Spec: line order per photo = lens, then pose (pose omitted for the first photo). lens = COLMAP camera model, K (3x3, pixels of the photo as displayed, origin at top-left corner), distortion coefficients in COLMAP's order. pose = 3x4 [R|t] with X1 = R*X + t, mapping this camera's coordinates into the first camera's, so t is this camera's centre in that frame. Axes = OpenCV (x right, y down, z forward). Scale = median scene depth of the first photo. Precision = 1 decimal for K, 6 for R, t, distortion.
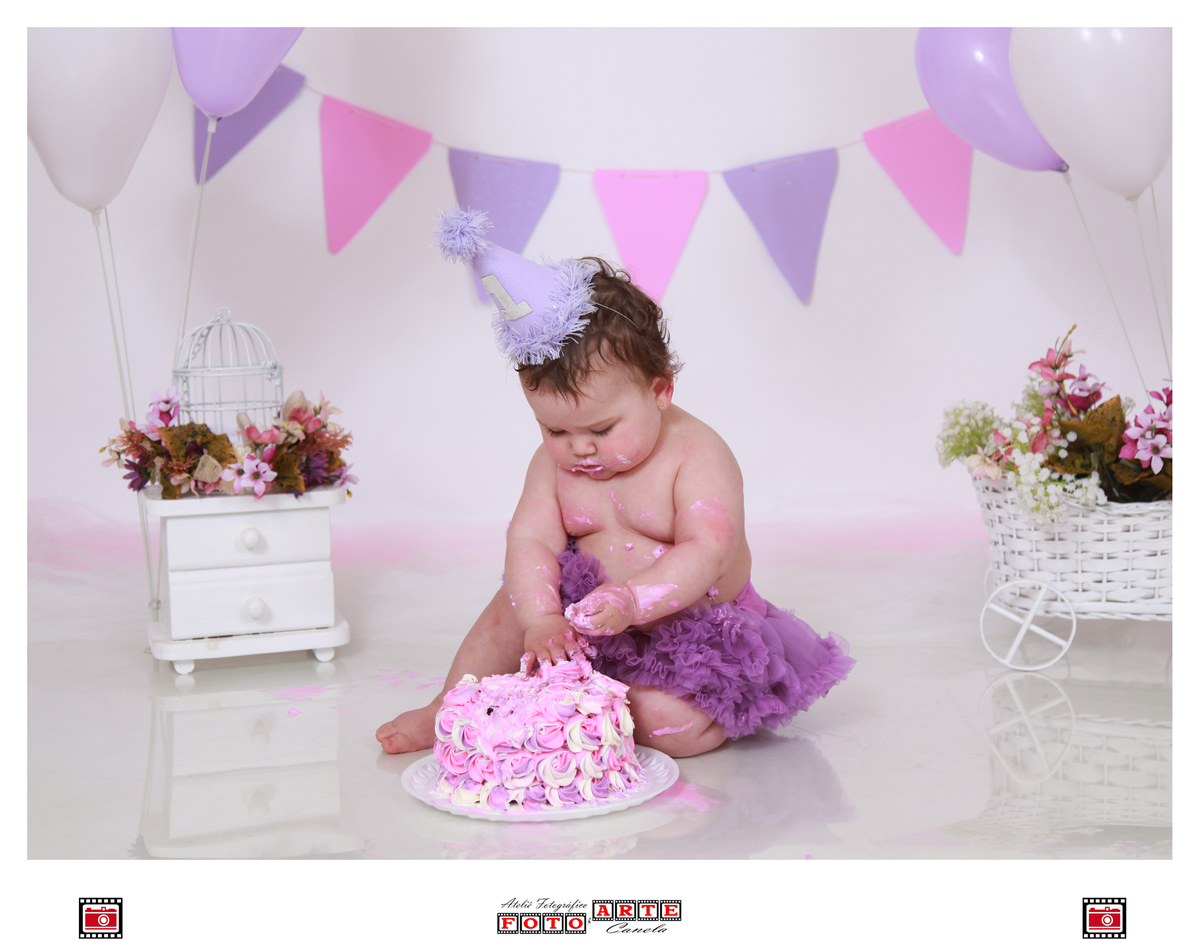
lens RADIAL K [[2072.2, 0, 680.0], [0, 2072.2, 447.9], [0, 0, 1]] dist [0.345133, 0.046276]
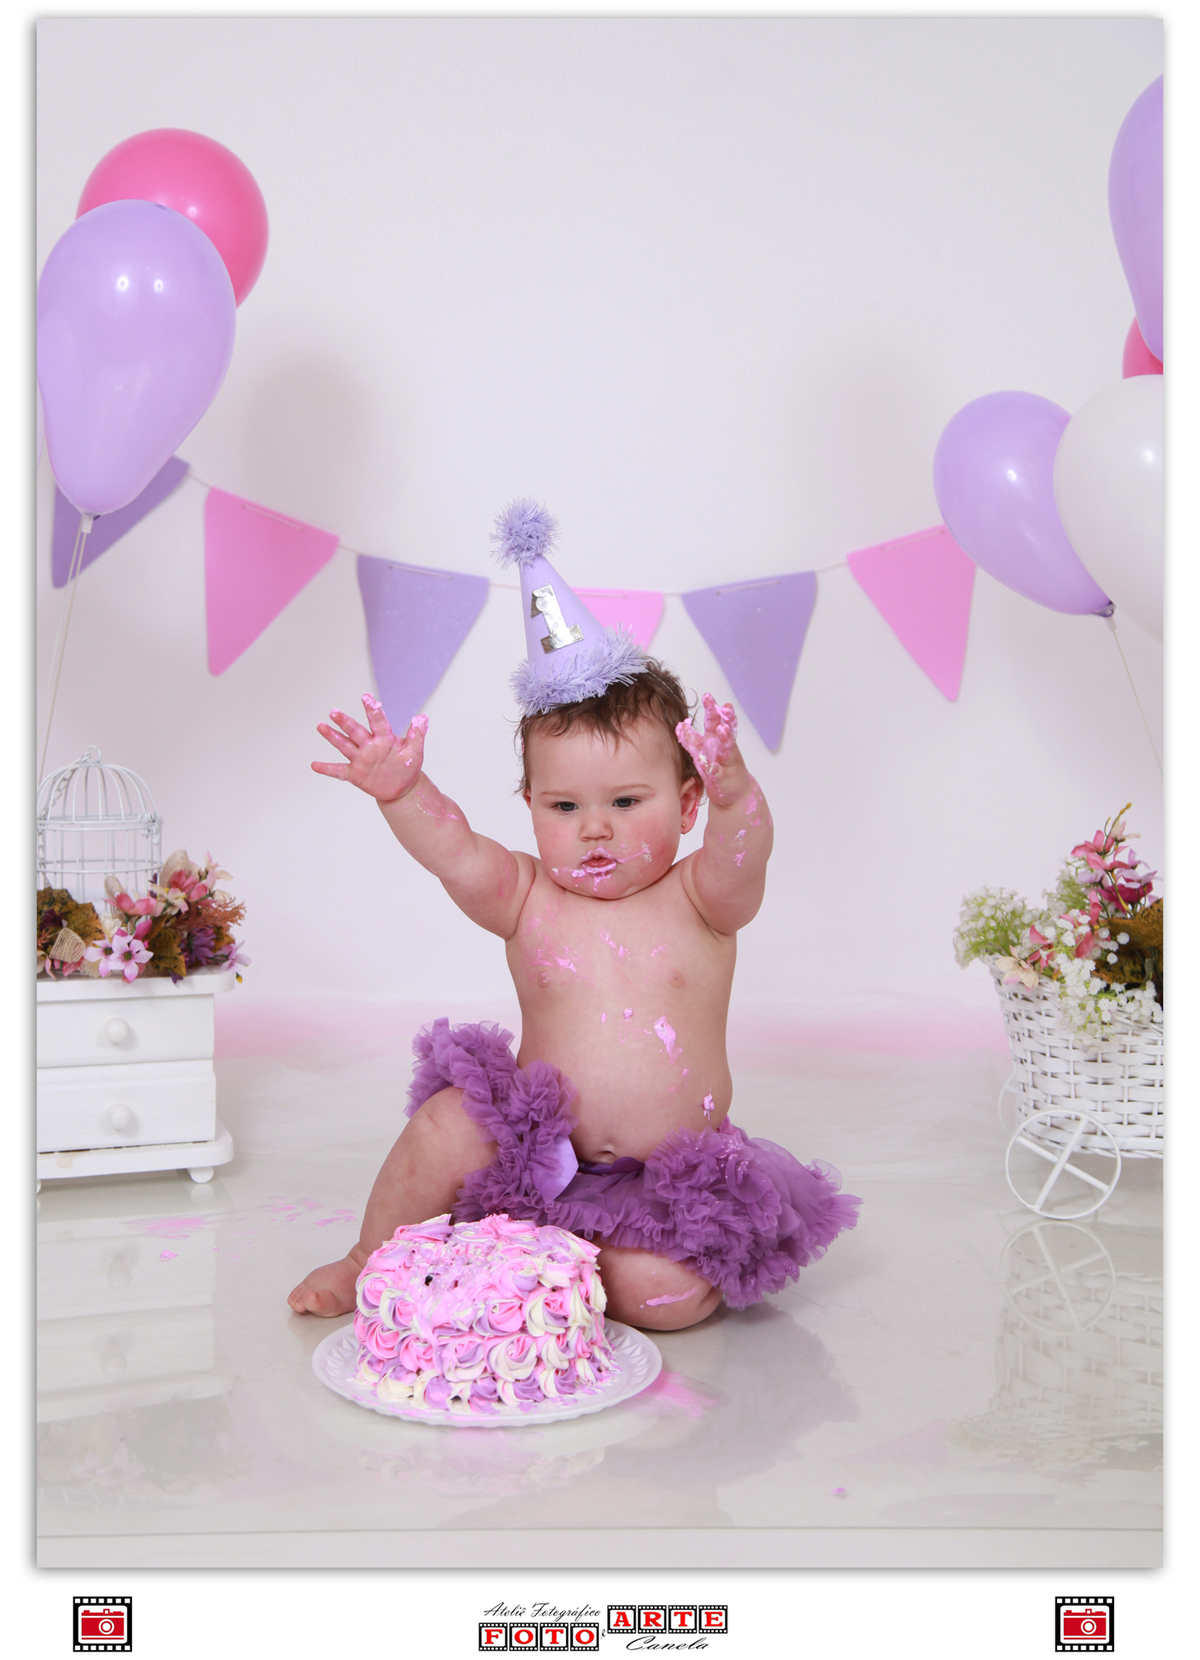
lens RADIAL K [[2286.4, 0, 652.0], [0, 2286.4, 868.7], [0, 0, 1]] dist [0.251333, 0.021896]
pose [[0.998506, 0.031946, 0.044321, -0.039585], [-0.031776, 0.999485, -0.004524, -0.022461], [-0.044442, 0.003109, 0.999007, 0.095947]]
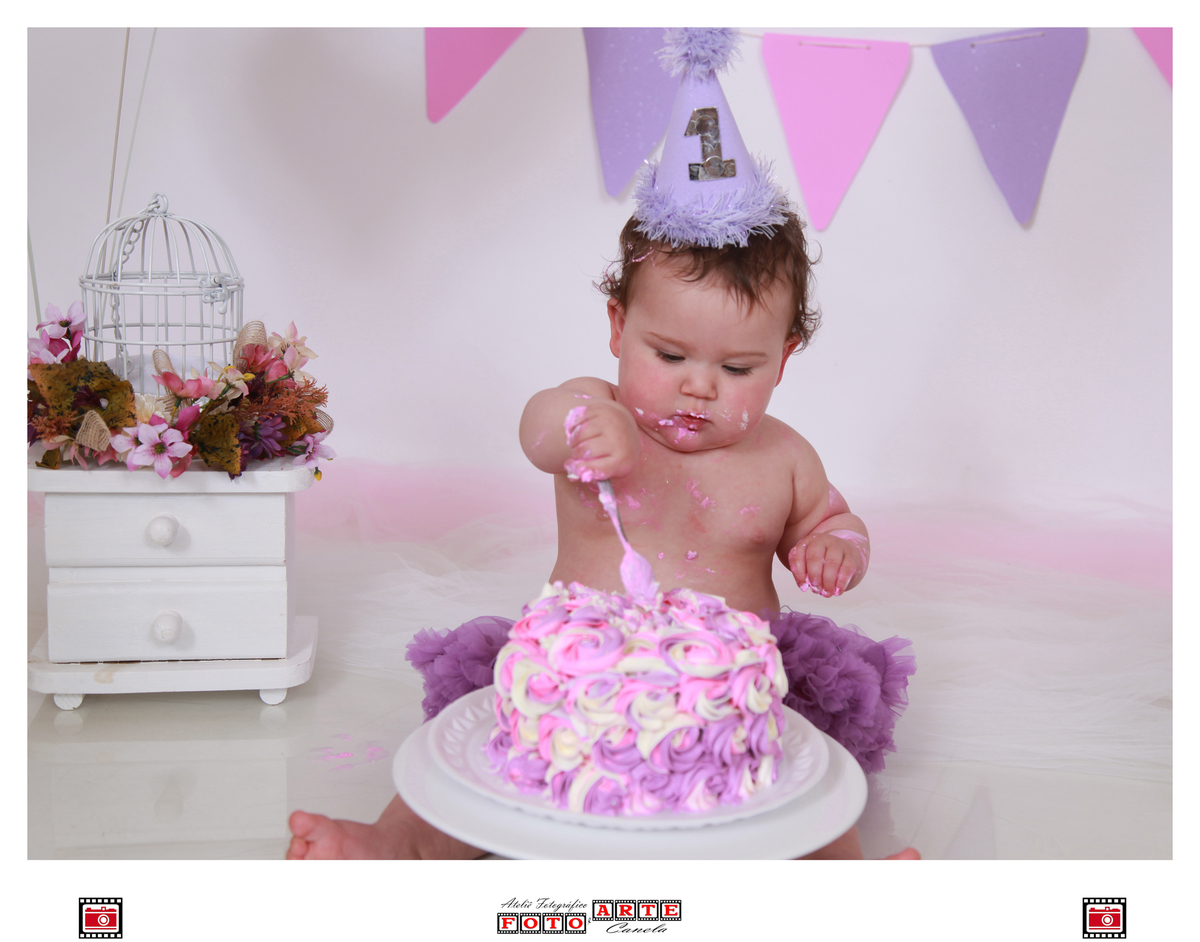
lens RADIAL K [[1761.4, 0, 693.2], [0, 1761.4, 467.6], [0, 0, 1]] dist [0.158584, 0.006090]
pose [[0.987917, 0.093283, -0.123770, 0.040028], [-0.080749, 0.991430, 0.102692, -0.052965], [0.132289, -0.091457, 0.986983, 0.445748]]
